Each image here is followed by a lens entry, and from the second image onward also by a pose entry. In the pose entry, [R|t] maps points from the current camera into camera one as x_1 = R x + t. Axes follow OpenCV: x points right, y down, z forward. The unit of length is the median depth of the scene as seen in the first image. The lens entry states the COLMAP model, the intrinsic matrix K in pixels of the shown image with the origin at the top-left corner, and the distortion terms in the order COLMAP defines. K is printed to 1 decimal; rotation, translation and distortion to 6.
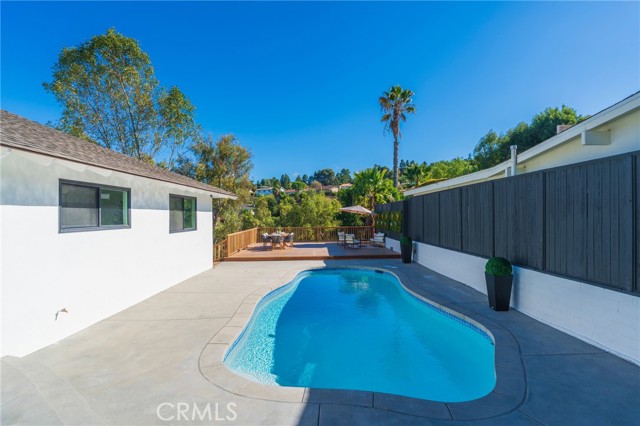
lens RADIAL K [[312.8, 0, 320.0], [0, 312.8, 213.0], [0, 0, 1]] dist [-0.000447, -0.000017]
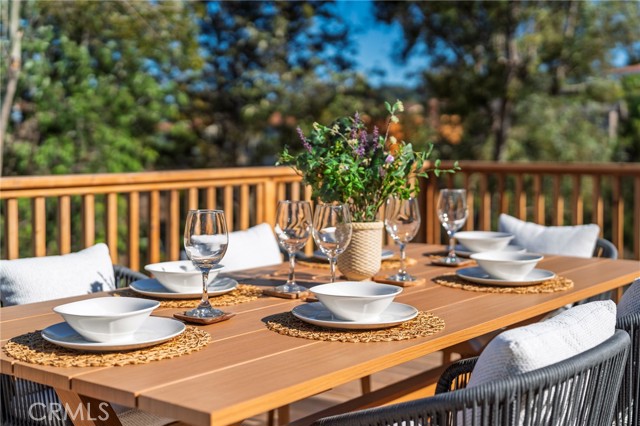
lens RADIAL K [[879.4, 0, 320.0], [0, 879.4, 213.0], [0, 0, 1]] dist [0.121380, -0.002451]
pose [[0.785247, 0.056983, -0.616555, -0.033396], [-0.002814, 0.996074, 0.088475, 0.029582], [0.619177, -0.067740, 0.782324, 0.572535]]
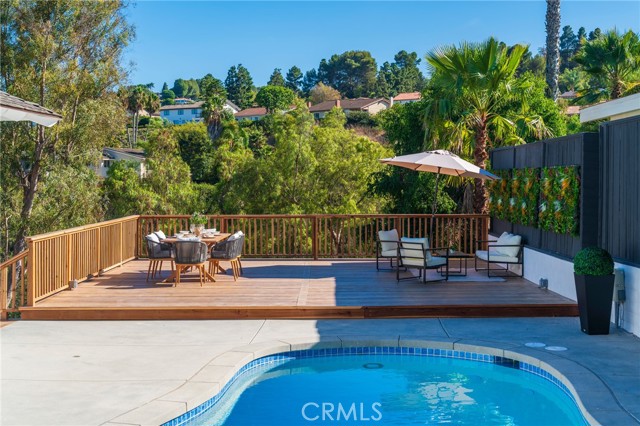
lens RADIAL K [[866.6, 0, 319.8], [0, 866.6, 176.0], [0, 0, 1]] dist [0.035400, 0.009478]
pose [[0.999810, 0.006789, -0.018299, 0.008297], [-0.006749, 0.999975, 0.002246, 0.001577], [0.018314, -0.002122, 0.999830, 0.059875]]
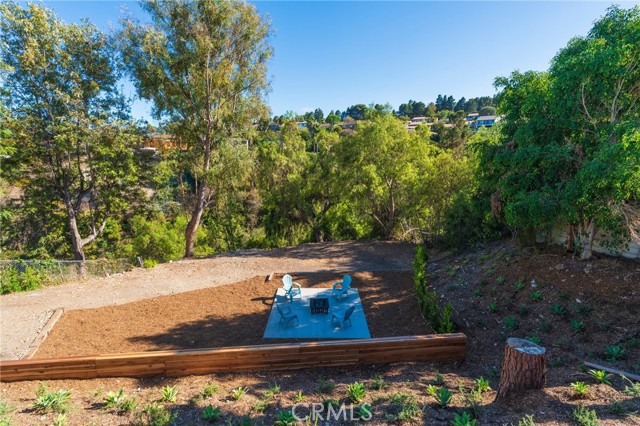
lens RADIAL K [[283.4, 0, 320.0], [0, 283.4, 213.0], [0, 0, 1]] dist [0.001954, 0.000147]
pose [[0.994738, 0.039964, -0.094334, -0.123631], [-0.018382, 0.975460, 0.219410, 0.013853], [0.100787, -0.216521, 0.971062, 0.757253]]
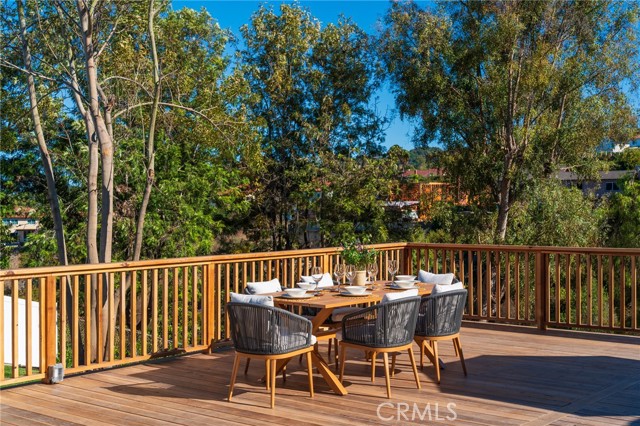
lens RADIAL K [[879.4, 0, 320.0], [0, 879.4, 213.0], [0, 0, 1]] dist [0.121380, -0.002451]
pose [[0.758949, 0.012258, -0.651035, 0.097092], [0.000074, 0.999821, 0.018911, 0.013404], [0.651150, -0.014400, 0.758812, 0.411953]]
